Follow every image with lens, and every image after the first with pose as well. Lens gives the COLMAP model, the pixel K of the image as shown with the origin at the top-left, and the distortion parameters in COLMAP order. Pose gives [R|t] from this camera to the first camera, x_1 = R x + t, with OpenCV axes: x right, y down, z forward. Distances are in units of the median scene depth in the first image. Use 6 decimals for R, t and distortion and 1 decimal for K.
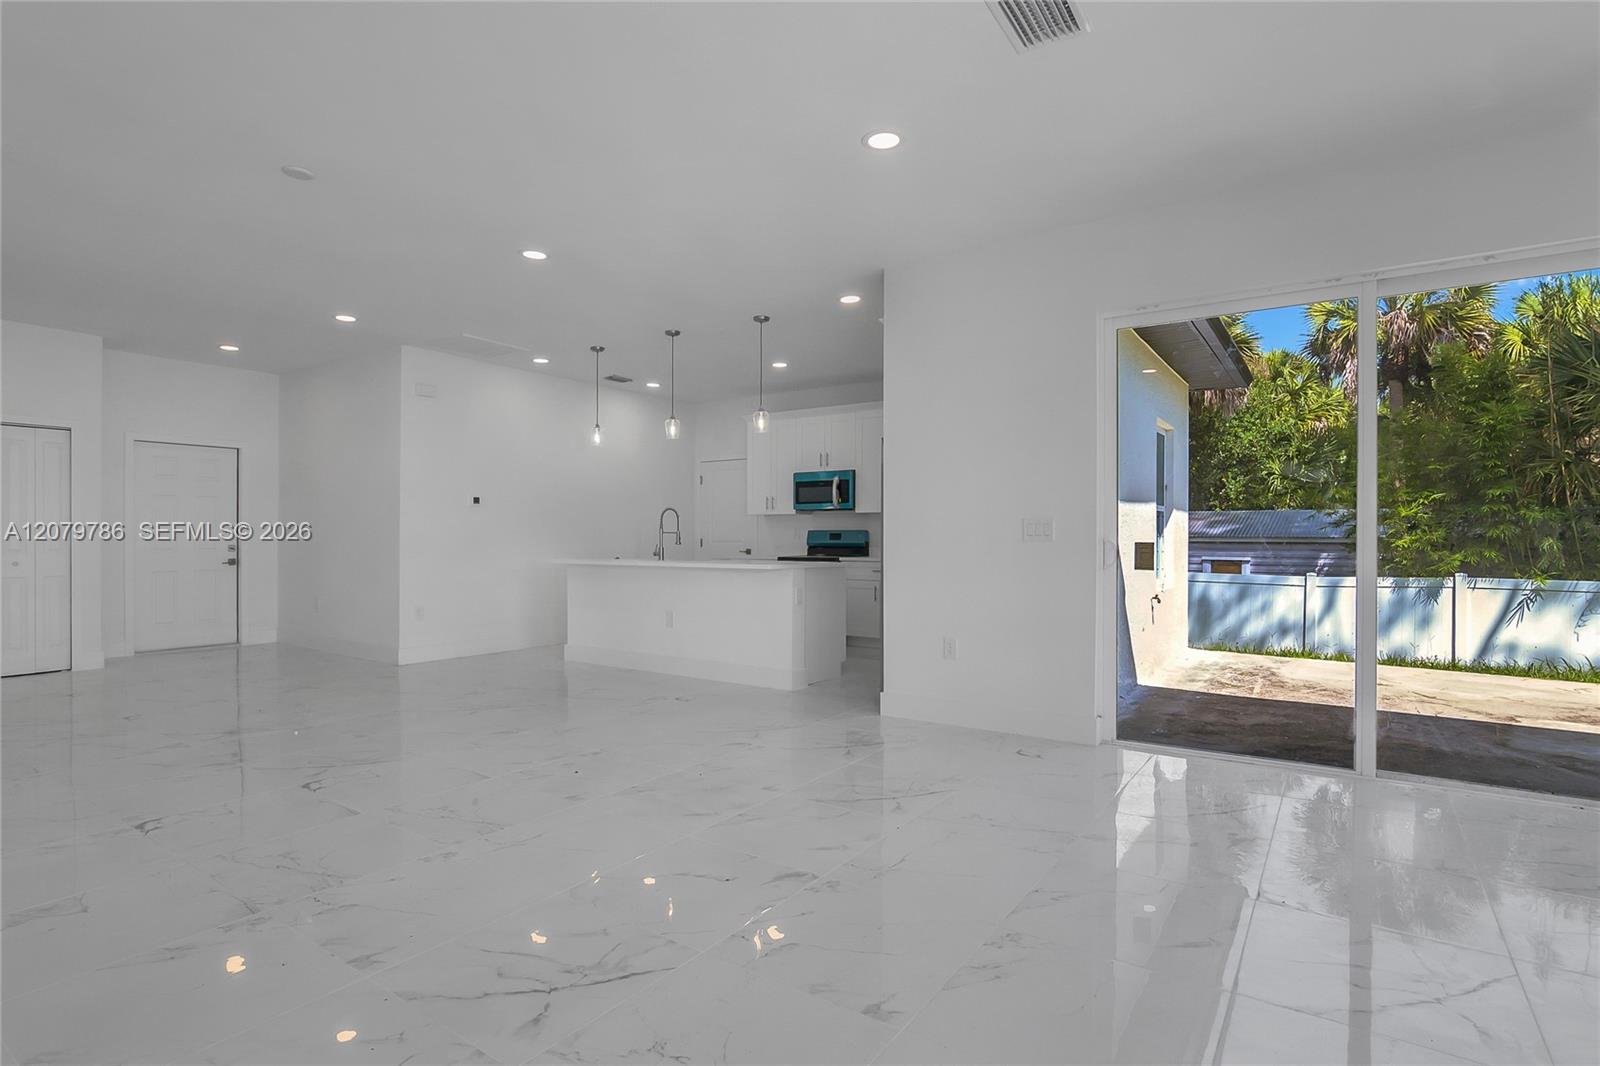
lens RADIAL K [[767.3, 0, 808.7], [0, 767.3, 534.6], [0, 0, 1]] dist [-0.021596, 0.000353]
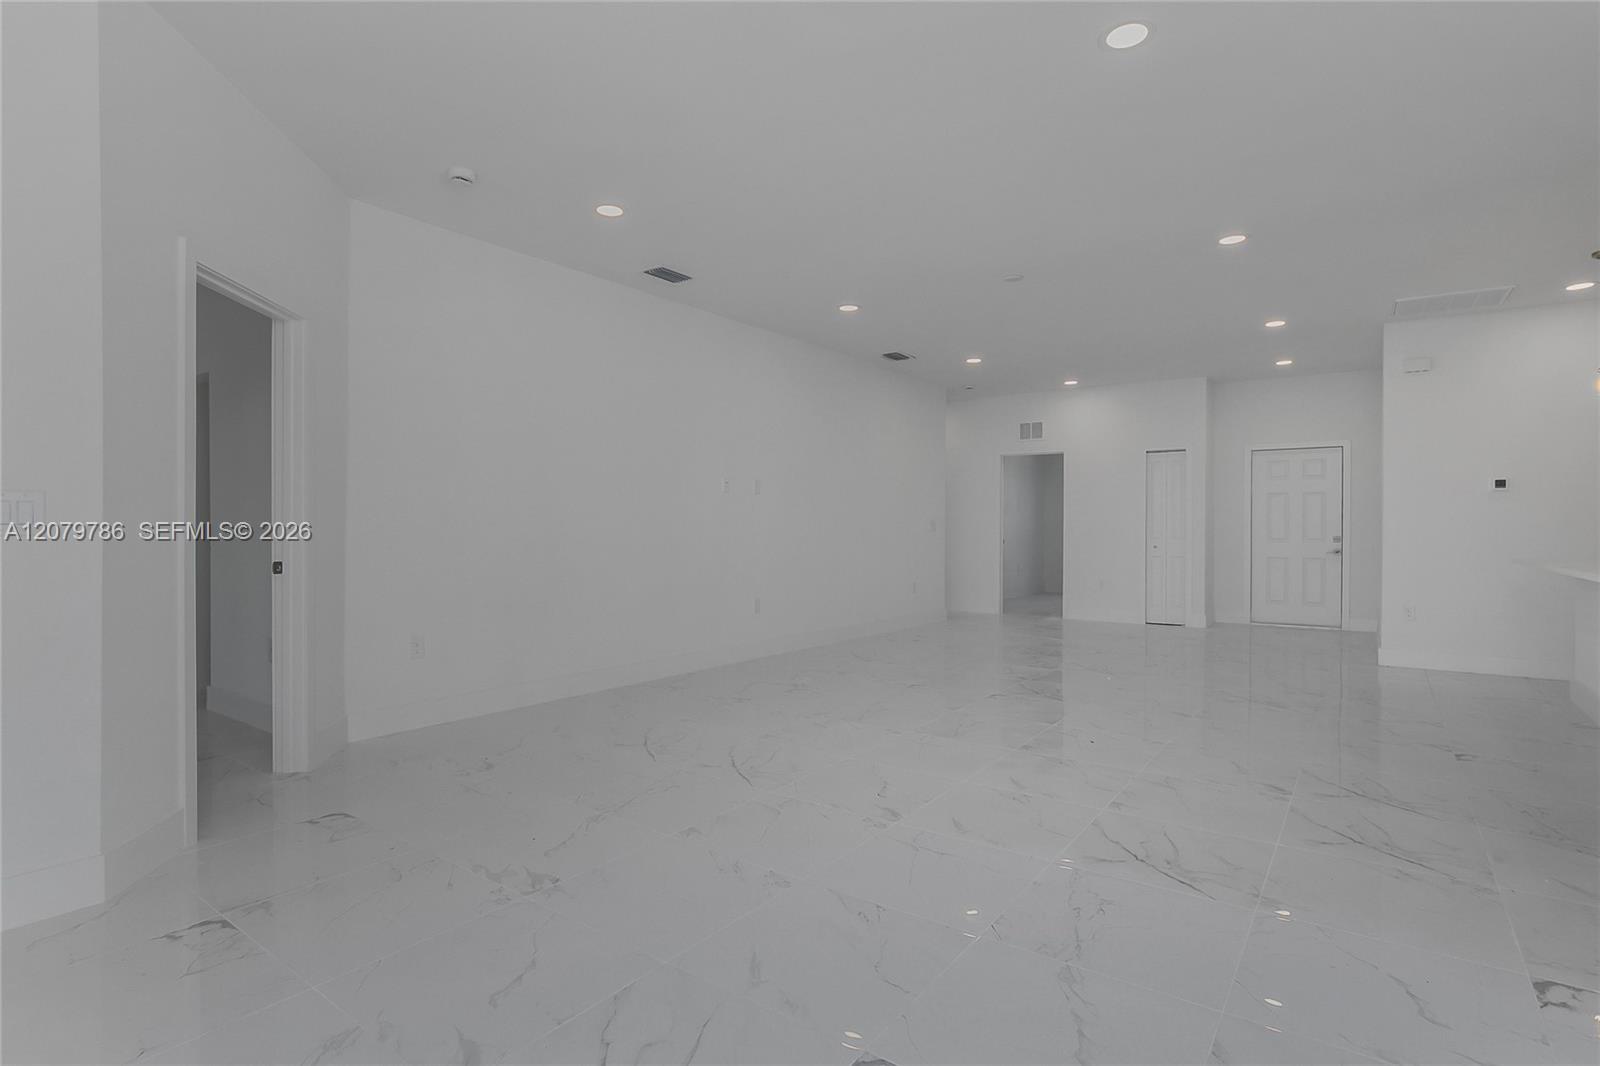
lens RADIAL K [[767.3, 0, 808.7], [0, 767.3, 534.6], [0, 0, 1]] dist [-0.021596, 0.000353]
pose [[0.027801, 0.010026, -0.999563, 0.354029], [-0.000728, 0.999950, 0.010010, 0.001327], [0.999613, 0.000449, 0.027807, 0.257131]]
